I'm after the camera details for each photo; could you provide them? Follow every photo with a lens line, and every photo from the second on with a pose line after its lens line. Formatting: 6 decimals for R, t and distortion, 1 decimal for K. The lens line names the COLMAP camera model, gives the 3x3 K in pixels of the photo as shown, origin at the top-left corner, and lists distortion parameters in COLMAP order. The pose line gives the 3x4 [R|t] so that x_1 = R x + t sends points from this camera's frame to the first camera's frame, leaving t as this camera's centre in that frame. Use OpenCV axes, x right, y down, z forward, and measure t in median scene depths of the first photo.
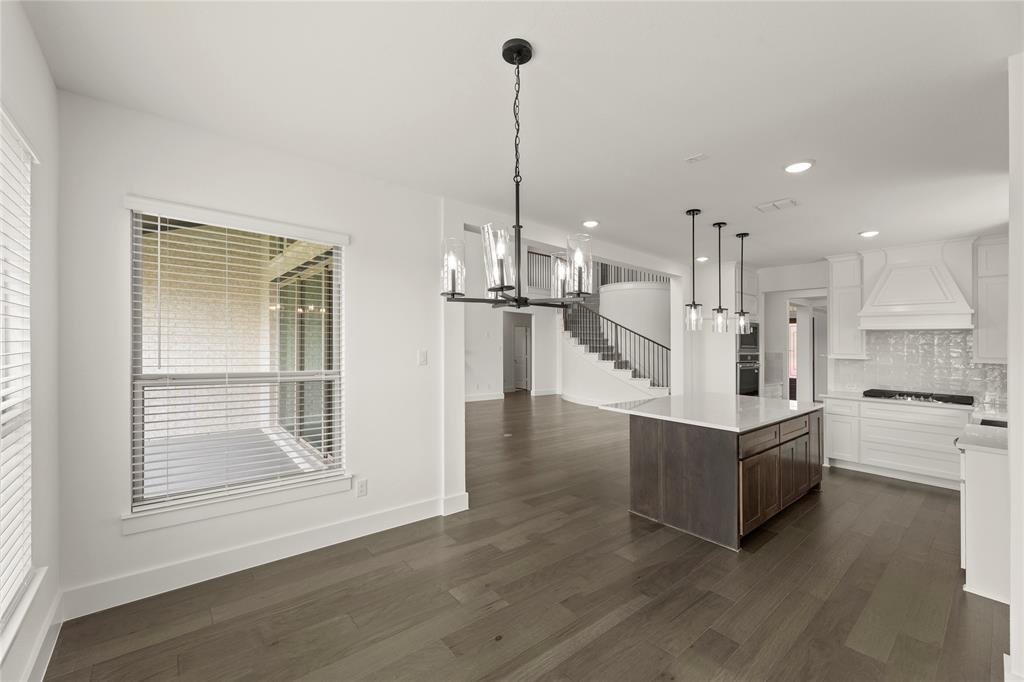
lens RADIAL K [[421.9, 0, 498.0], [0, 421.9, 335.0], [0, 0, 1]] dist [0.010516, 0.000086]
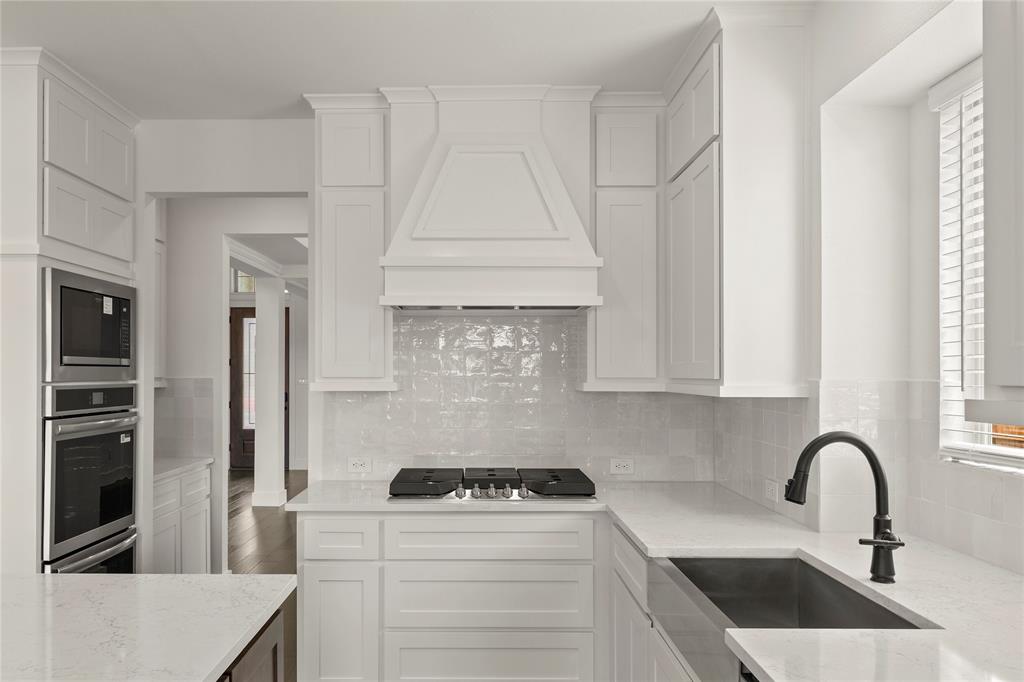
lens RADIAL K [[821.4, 0, 510.7], [0, 821.4, 344.2], [0, 0, 1]] dist [-0.001919, -0.001349]
pose [[0.620034, 0.011221, 0.784495, 0.372101], [-0.003790, 0.999929, -0.011306, 0.024858], [-0.784566, 0.004037, 0.620033, 0.480220]]
